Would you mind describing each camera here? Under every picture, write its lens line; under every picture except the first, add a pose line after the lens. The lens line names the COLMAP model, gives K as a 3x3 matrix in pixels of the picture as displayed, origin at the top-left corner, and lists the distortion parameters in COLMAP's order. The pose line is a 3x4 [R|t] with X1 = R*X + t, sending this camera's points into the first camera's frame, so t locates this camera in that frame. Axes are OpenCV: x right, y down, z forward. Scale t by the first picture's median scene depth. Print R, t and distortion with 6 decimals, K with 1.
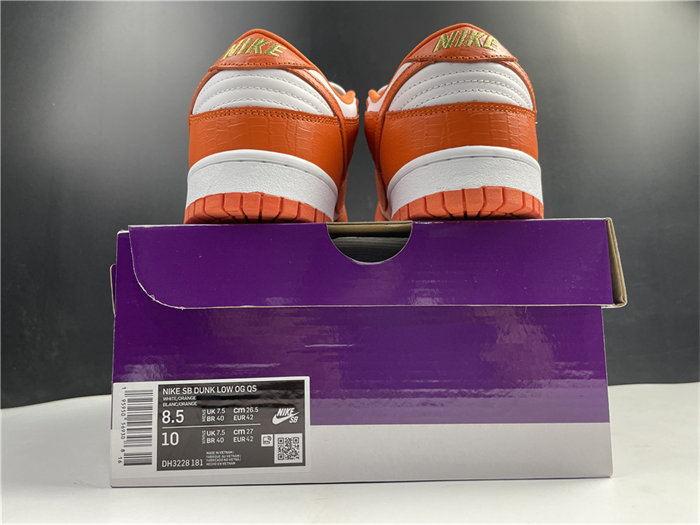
lens RADIAL K [[519.0, 0, 350.0], [0, 519.0, 257.5], [0, 0, 1]] dist [-0.015951, -0.003049]
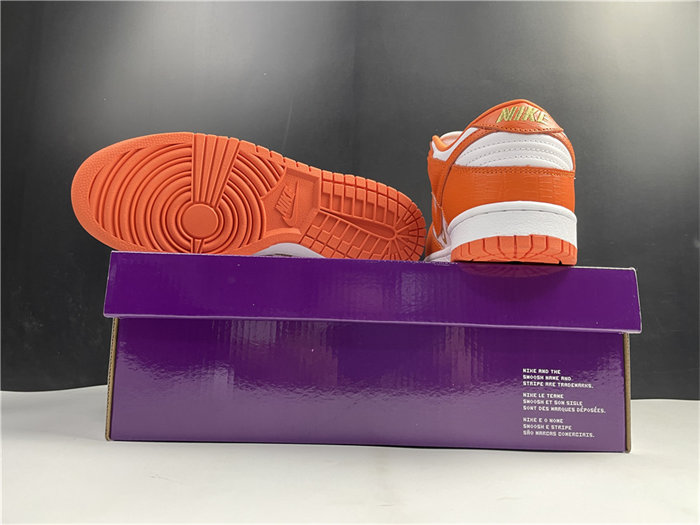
lens RADIAL K [[538.6, 0, 357.1], [0, 538.6, 262.4], [0, 0, 1]] dist [0.012912, 0.011117]
pose [[0.998657, 0.048733, -0.017569, -0.139745], [-0.048396, 0.998645, 0.019130, -0.067737], [0.018478, -0.018254, 0.999663, -0.330971]]
